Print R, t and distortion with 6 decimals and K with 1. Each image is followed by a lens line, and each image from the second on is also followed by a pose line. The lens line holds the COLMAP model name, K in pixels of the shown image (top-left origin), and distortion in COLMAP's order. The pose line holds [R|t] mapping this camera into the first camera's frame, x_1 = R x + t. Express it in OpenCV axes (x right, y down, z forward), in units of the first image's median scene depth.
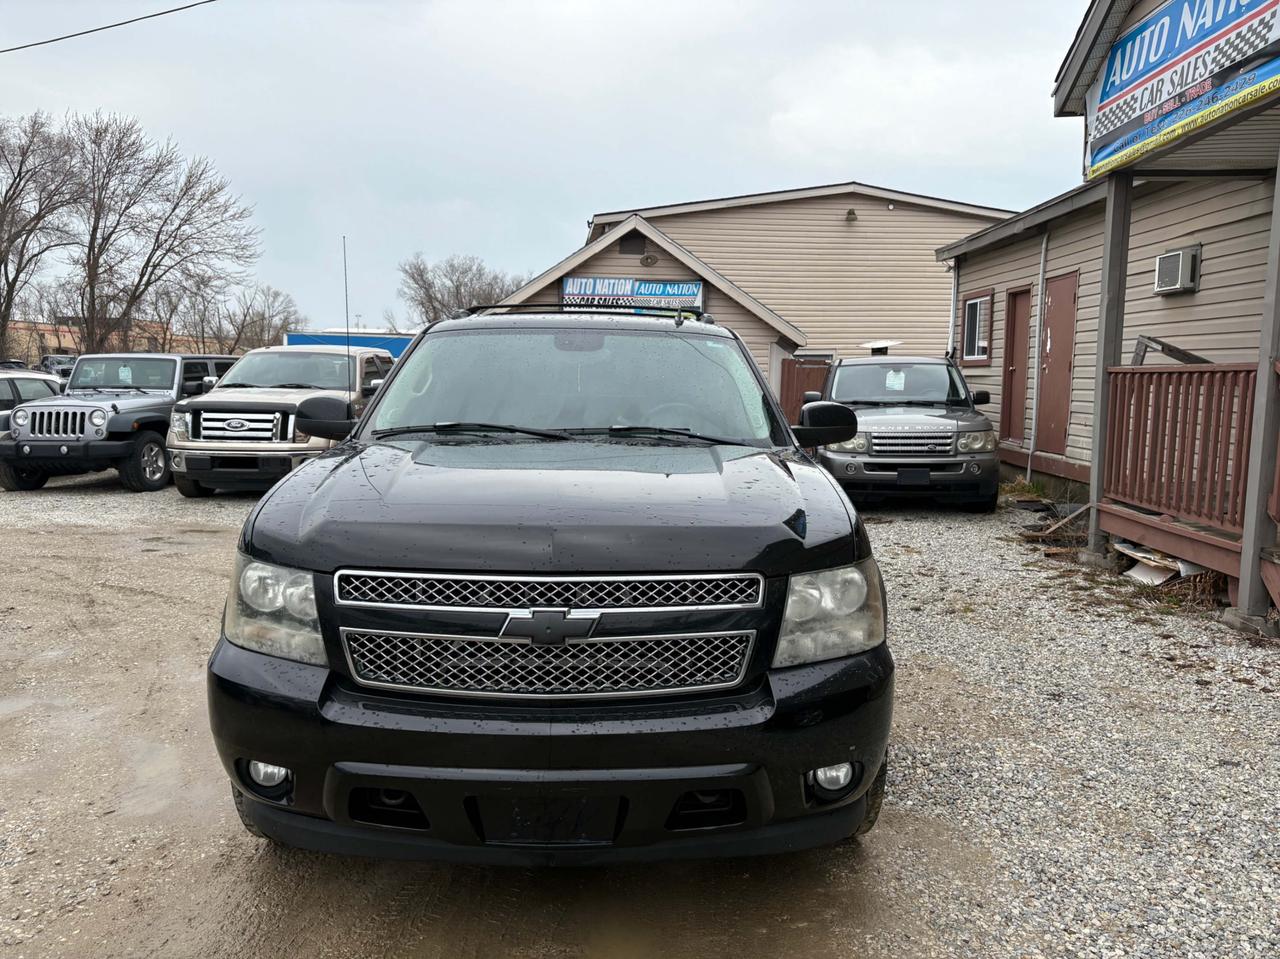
lens RADIAL K [[970.9, 0, 640.0], [0, 970.9, 479.5], [0, 0, 1]] dist [0.061939, -0.061831]
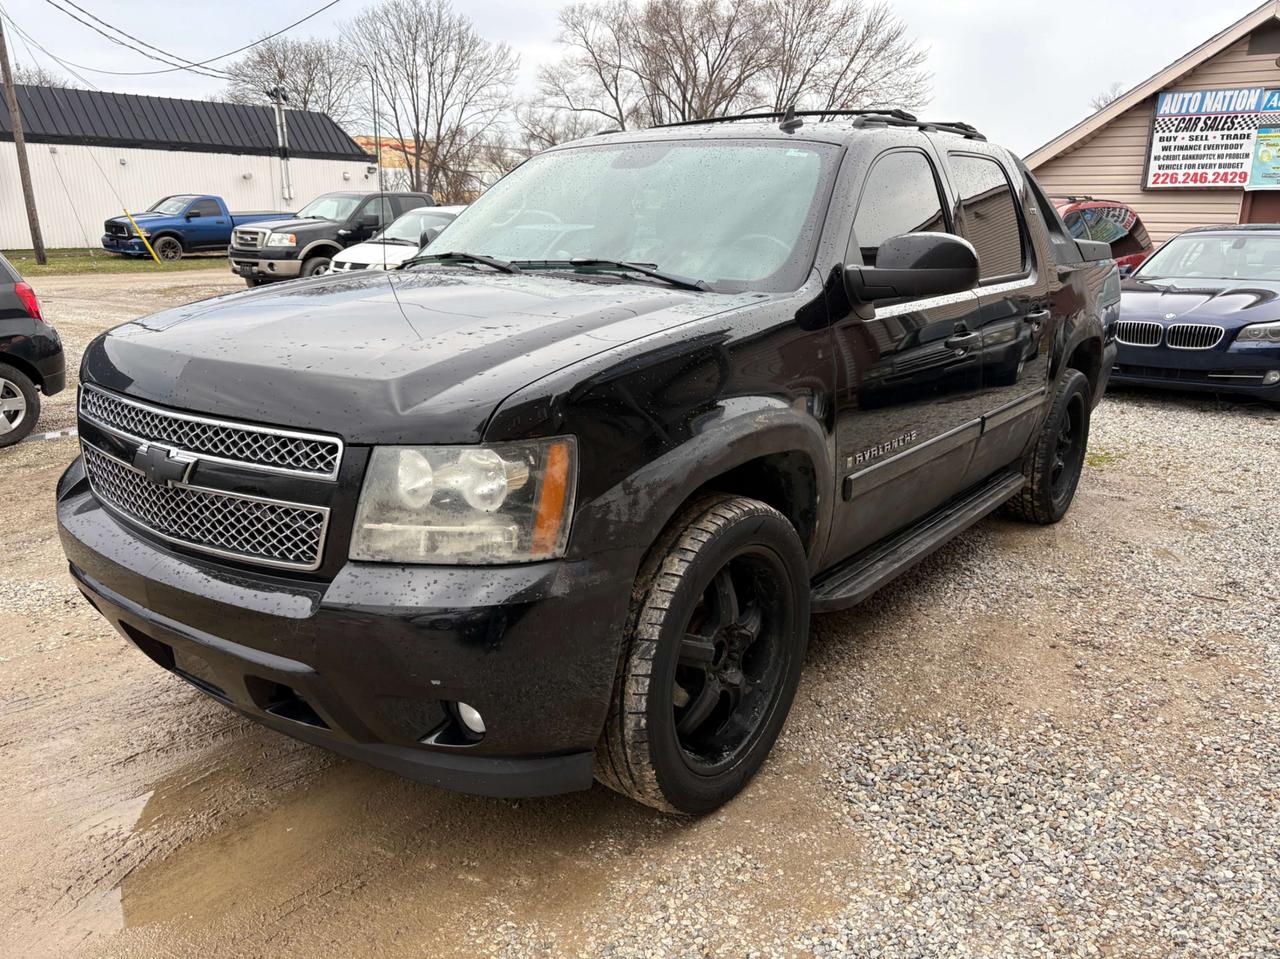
lens RADIAL K [[970.9, 0, 640.0], [0, 970.9, 479.5], [0, 0, 1]] dist [0.061939, -0.061831]
pose [[0.786637, 0.152101, -0.598388, 0.116967], [-0.065099, 0.984211, 0.164592, -0.002168], [0.613974, -0.090519, 0.784118, 0.079556]]
